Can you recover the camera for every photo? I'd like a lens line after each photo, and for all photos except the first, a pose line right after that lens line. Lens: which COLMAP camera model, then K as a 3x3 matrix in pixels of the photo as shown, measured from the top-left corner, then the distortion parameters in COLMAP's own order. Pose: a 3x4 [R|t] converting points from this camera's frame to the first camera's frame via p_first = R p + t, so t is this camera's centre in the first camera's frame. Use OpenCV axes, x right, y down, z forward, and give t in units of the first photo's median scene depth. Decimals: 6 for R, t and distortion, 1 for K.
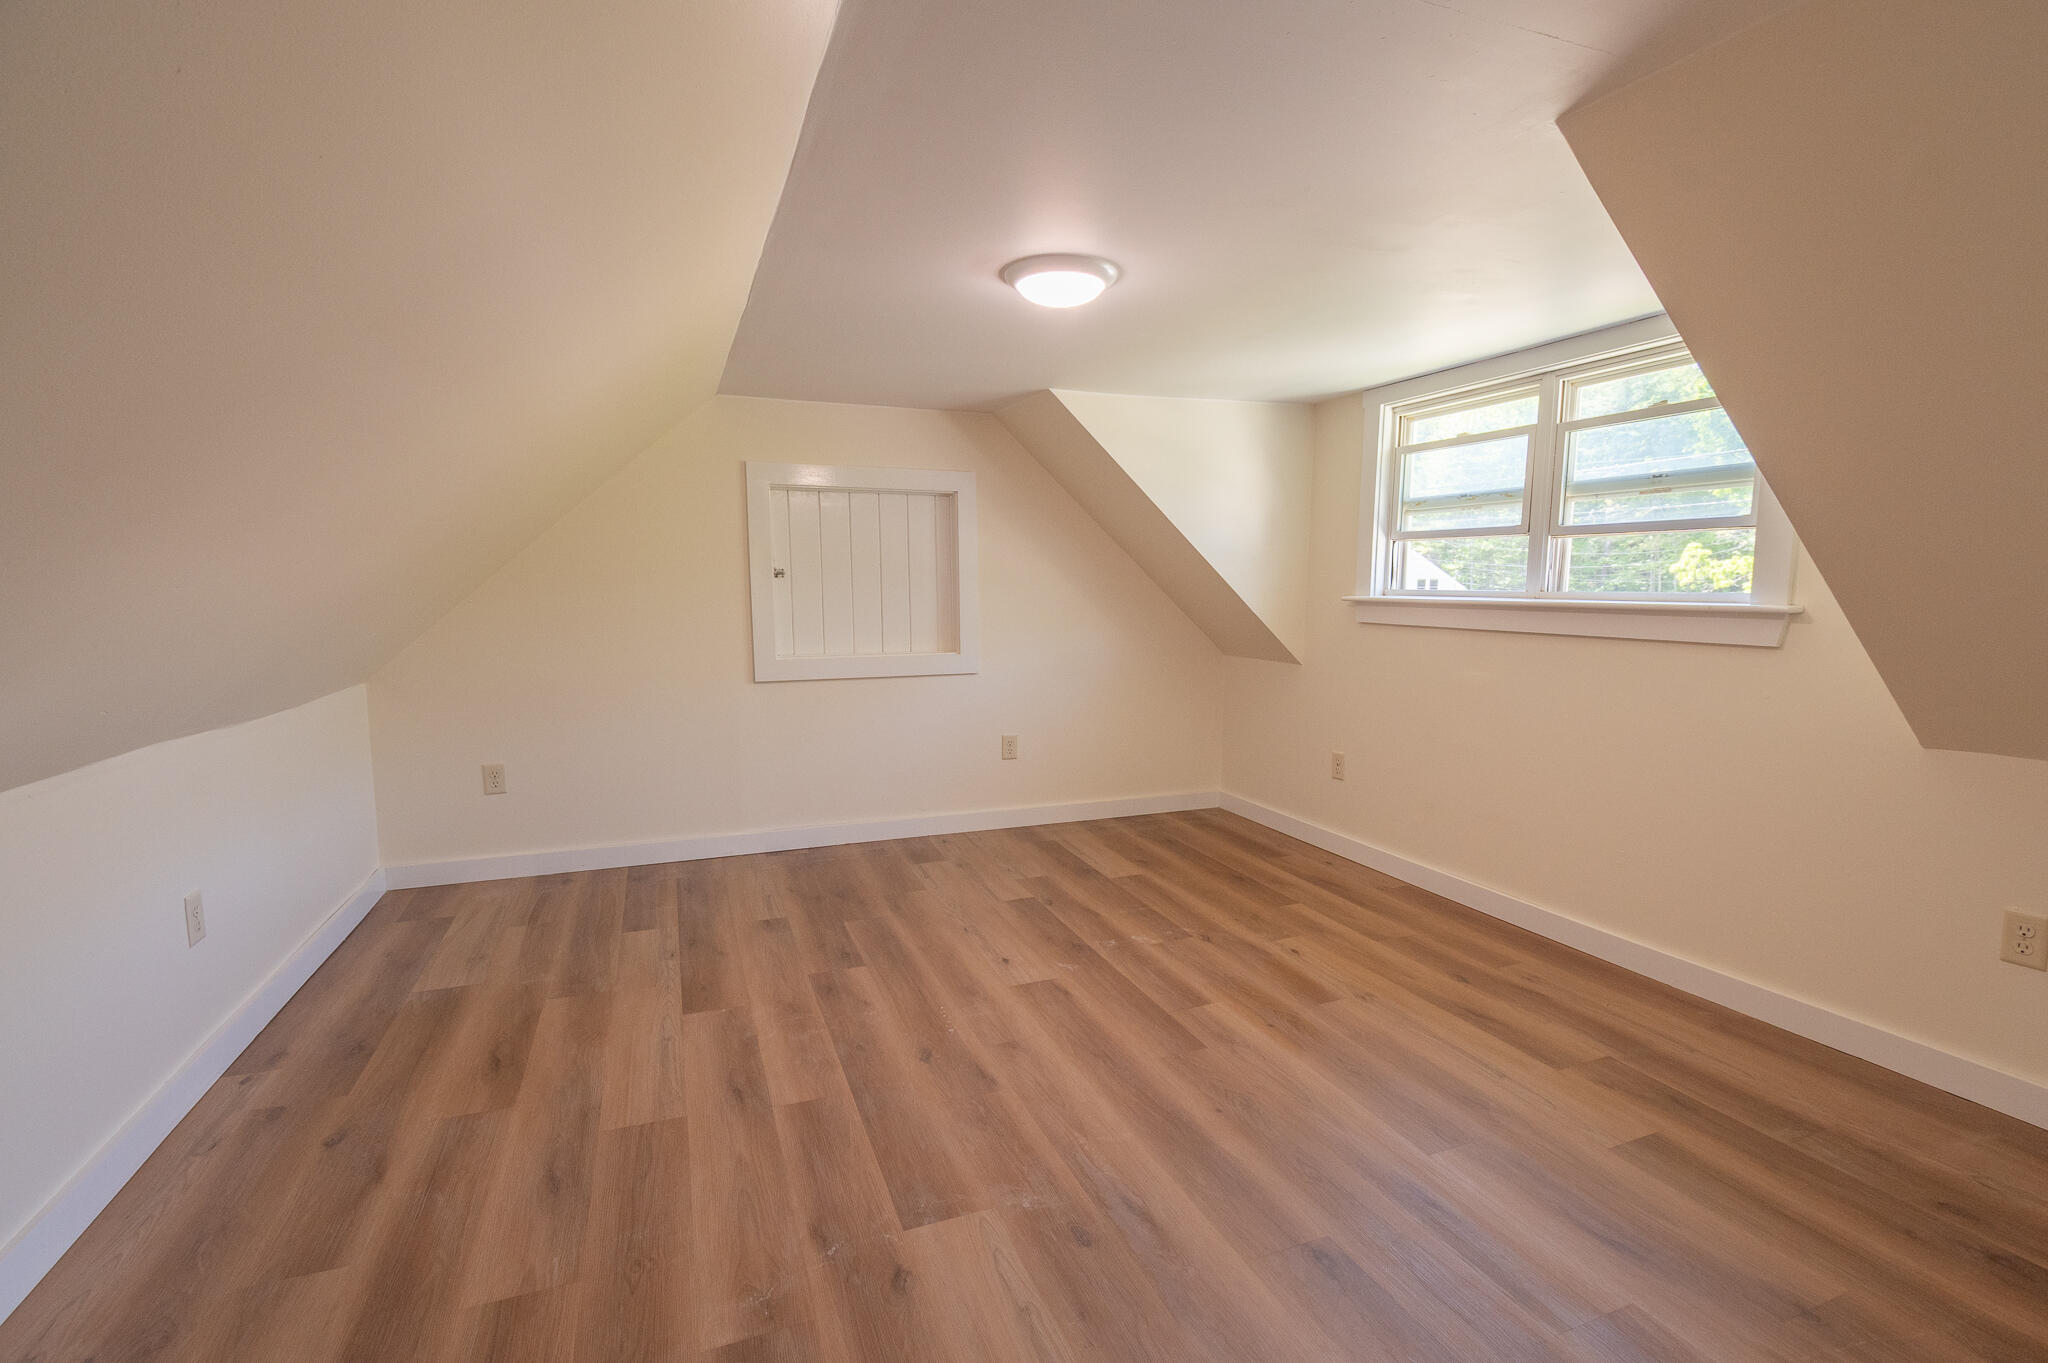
lens RADIAL K [[927.4, 0, 1024.5], [0, 927.4, 694.2], [0, 0, 1]] dist [-0.002590, -0.001250]
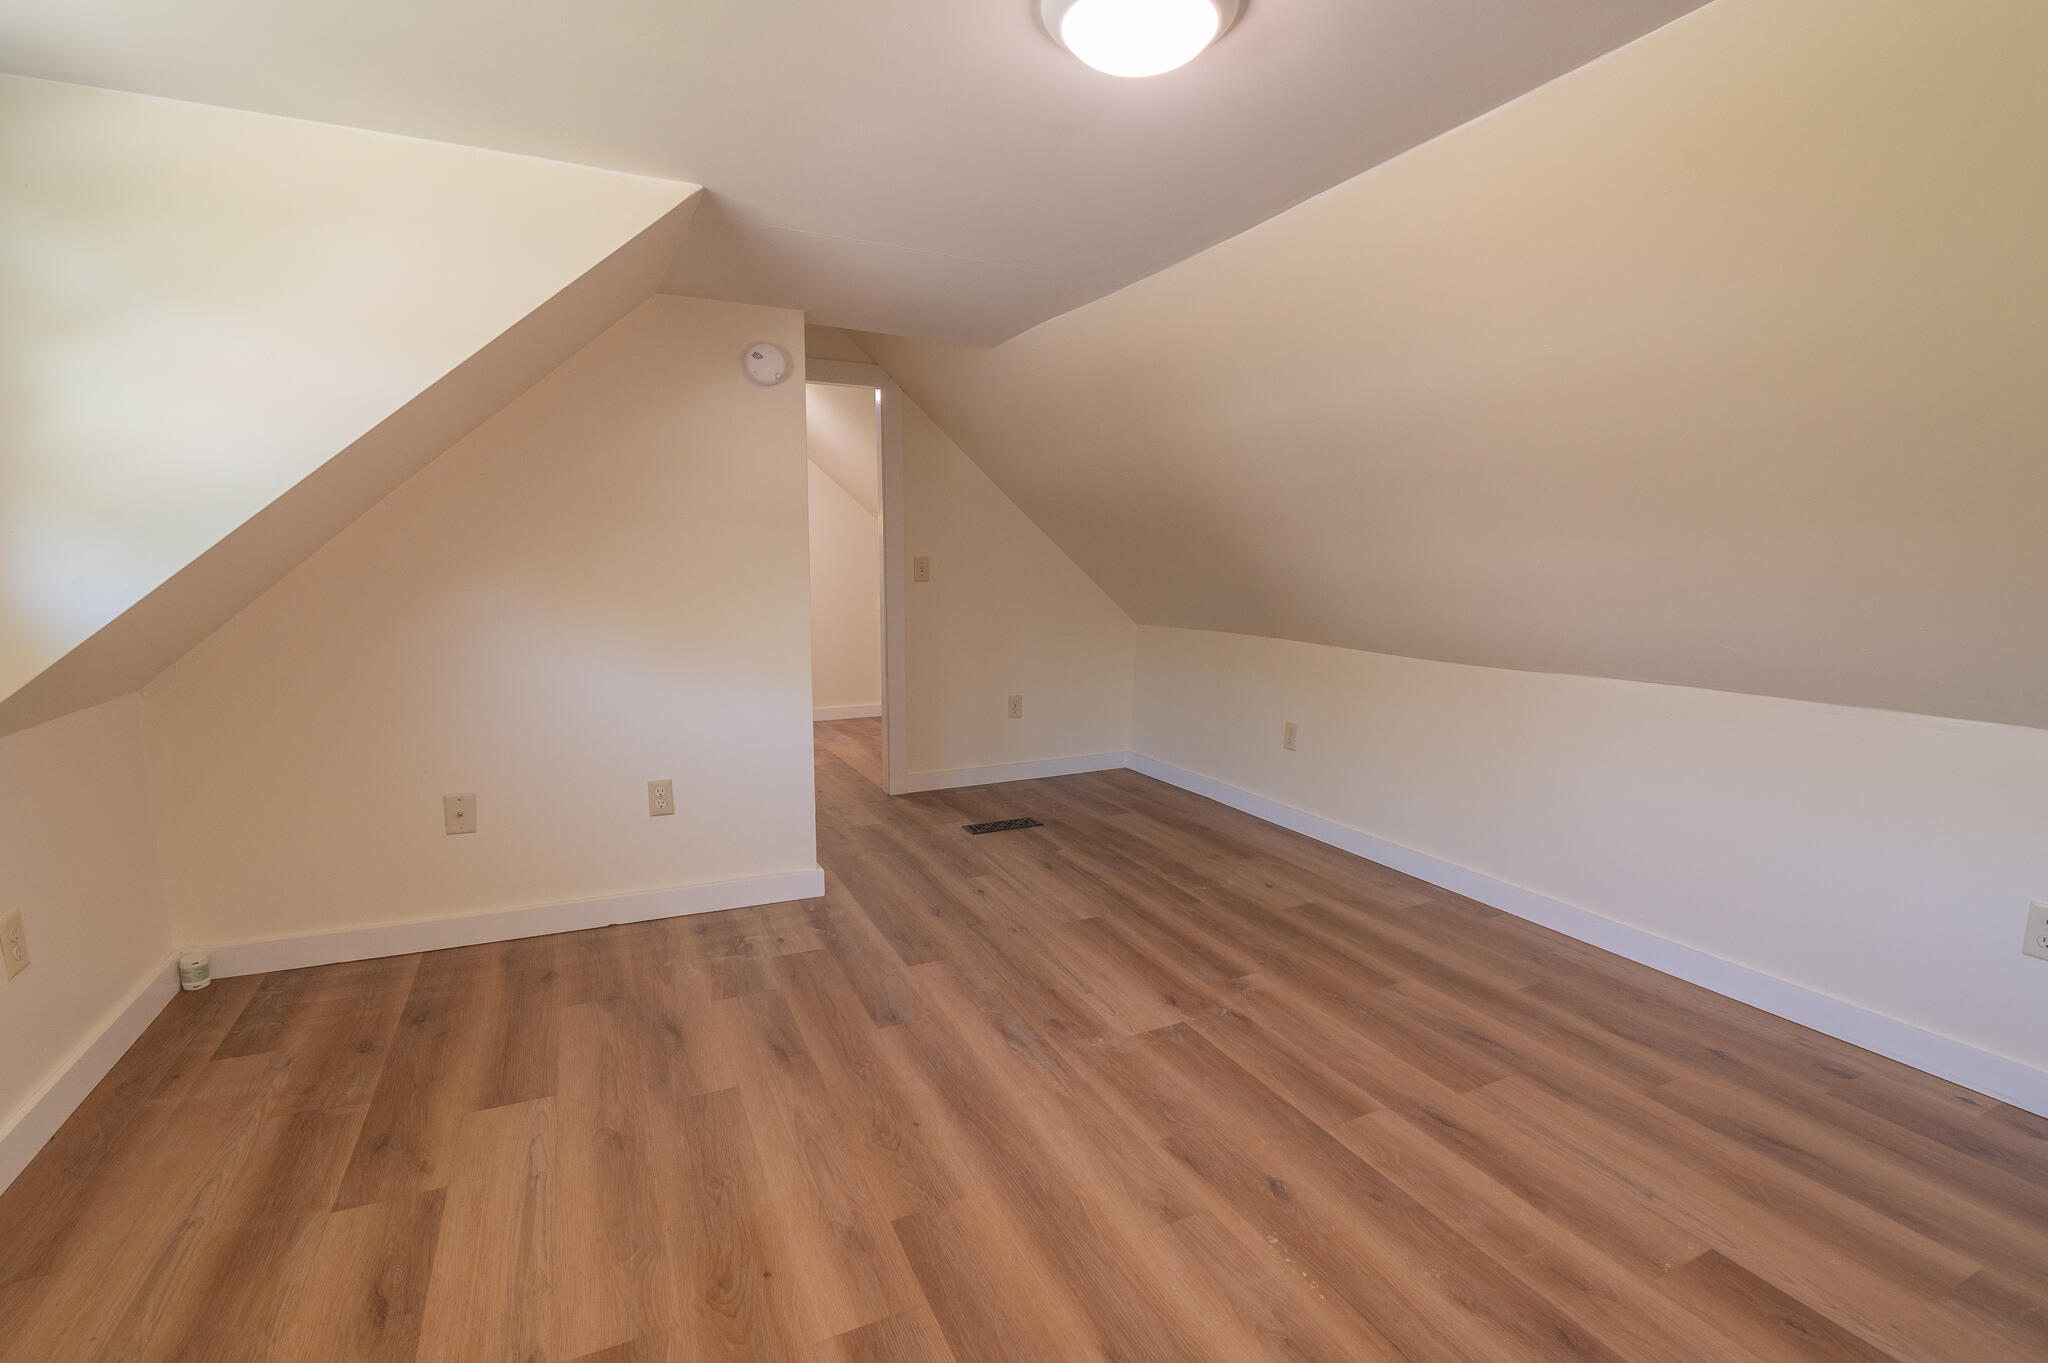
lens RADIAL K [[927.4, 0, 1028.2], [0, 927.4, 679.3], [0, 0, 1]] dist [-0.002590, -0.001250]
pose [[-0.997494, 0.001845, -0.070722, 0.160213], [-0.015497, 0.969680, 0.243887, -0.204121], [0.069027, 0.244371, -0.967222, 1.763070]]
